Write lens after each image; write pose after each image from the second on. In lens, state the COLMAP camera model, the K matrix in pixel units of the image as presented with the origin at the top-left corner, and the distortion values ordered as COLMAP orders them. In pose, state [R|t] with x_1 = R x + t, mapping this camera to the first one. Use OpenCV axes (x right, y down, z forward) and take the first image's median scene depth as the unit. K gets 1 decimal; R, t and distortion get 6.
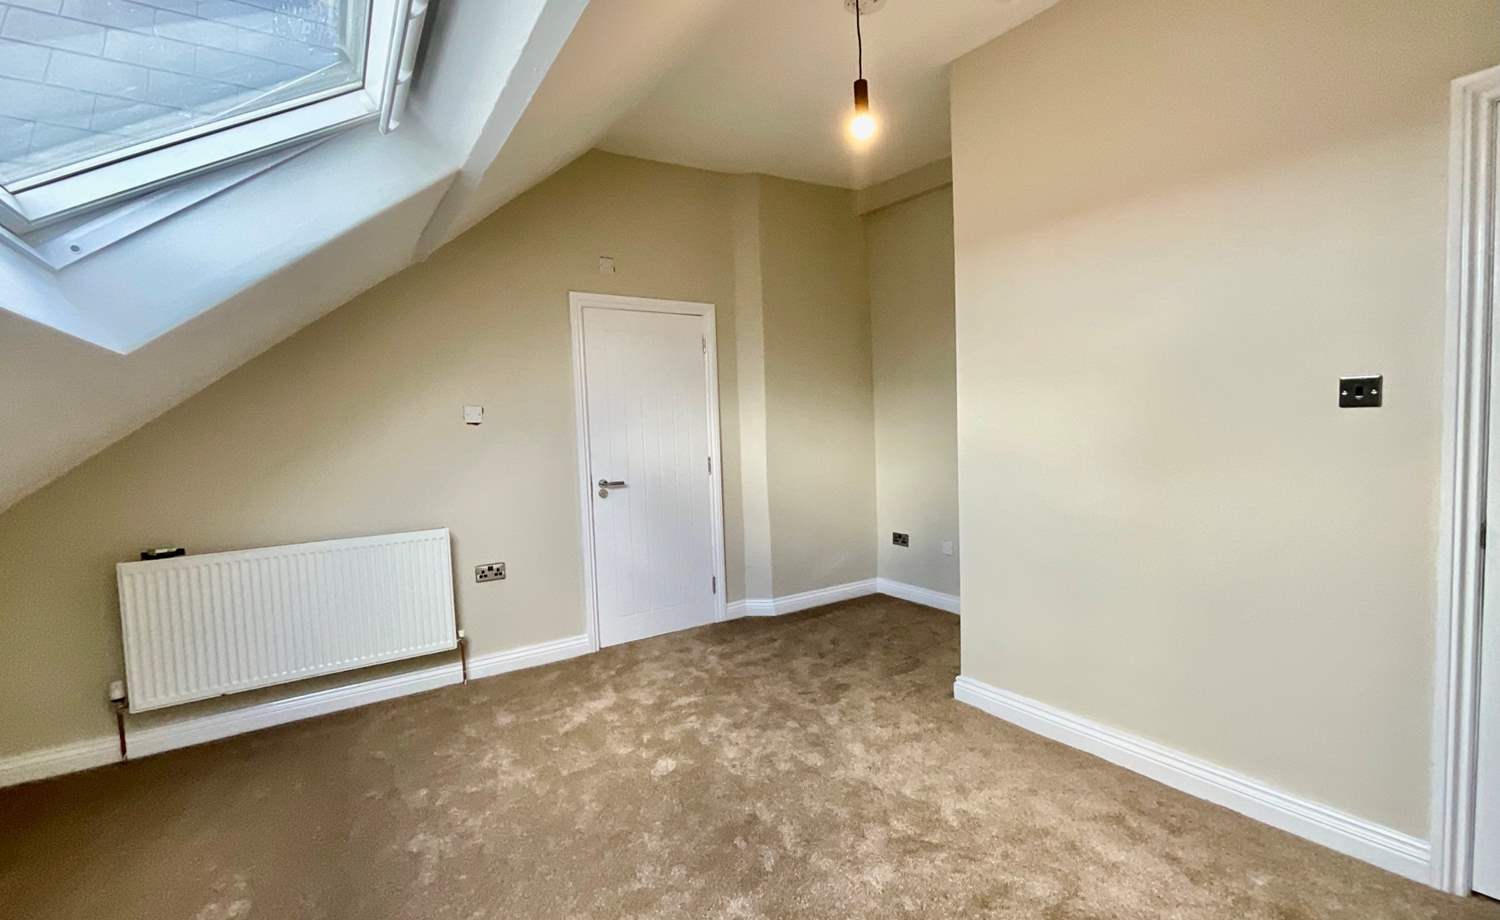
lens RADIAL K [[671.0, 0, 754.2], [0, 671.0, 465.9], [0, 0, 1]] dist [-0.000089, -0.000494]
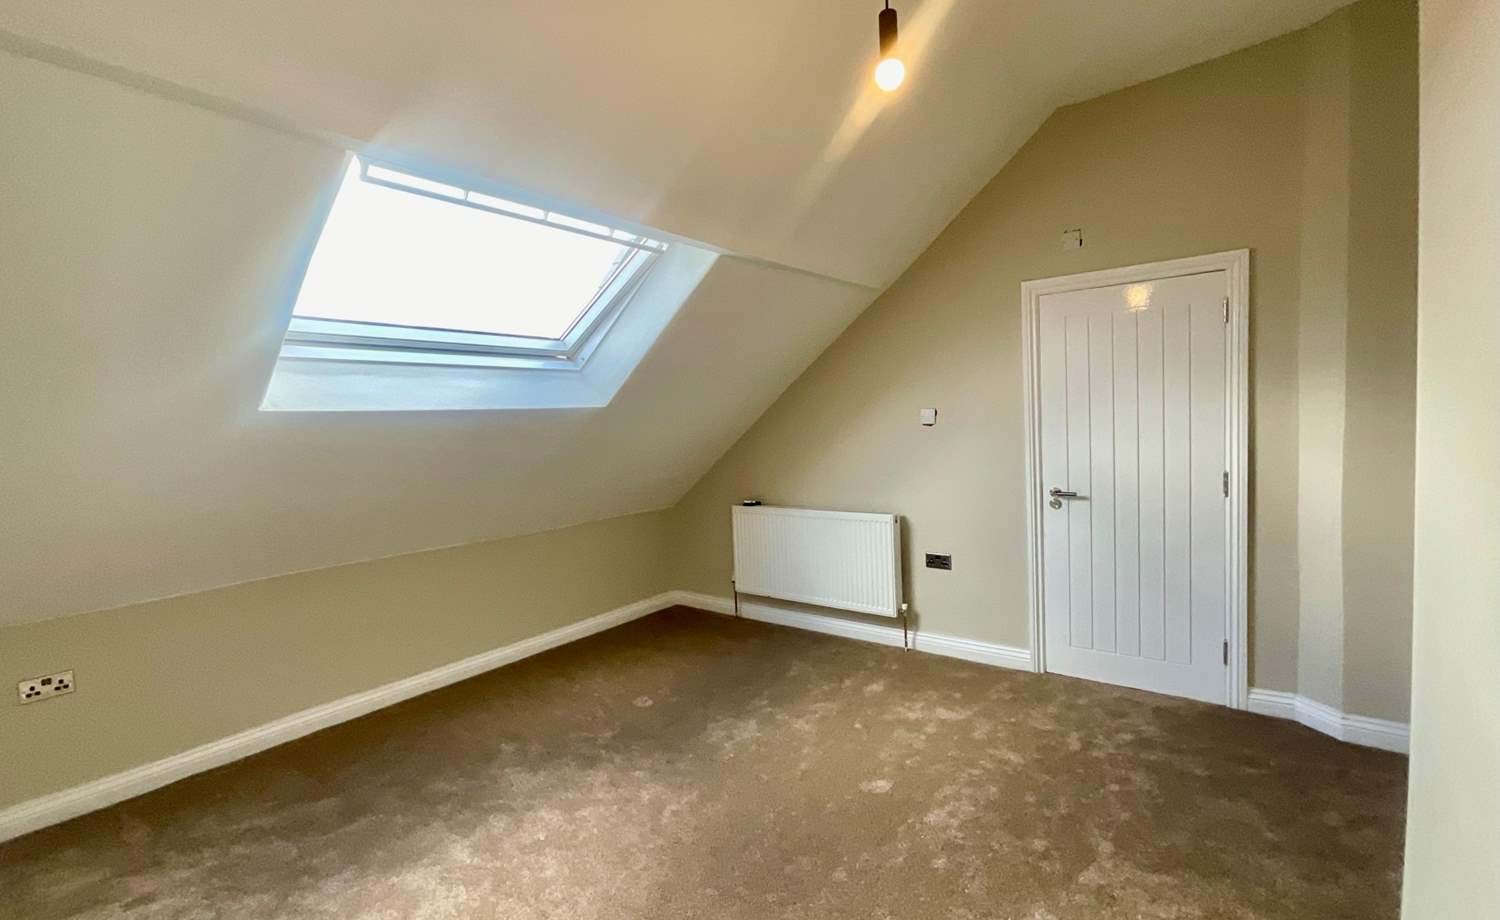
lens RADIAL K [[671.0, 0, 754.2], [0, 671.0, 465.9], [0, 0, 1]] dist [-0.000089, -0.000494]
pose [[0.313549, 0.094665, -0.944841, 0.533341], [-0.023943, 0.995490, 0.091794, -0.088494], [0.949270, -0.006160, 0.314402, 0.380650]]
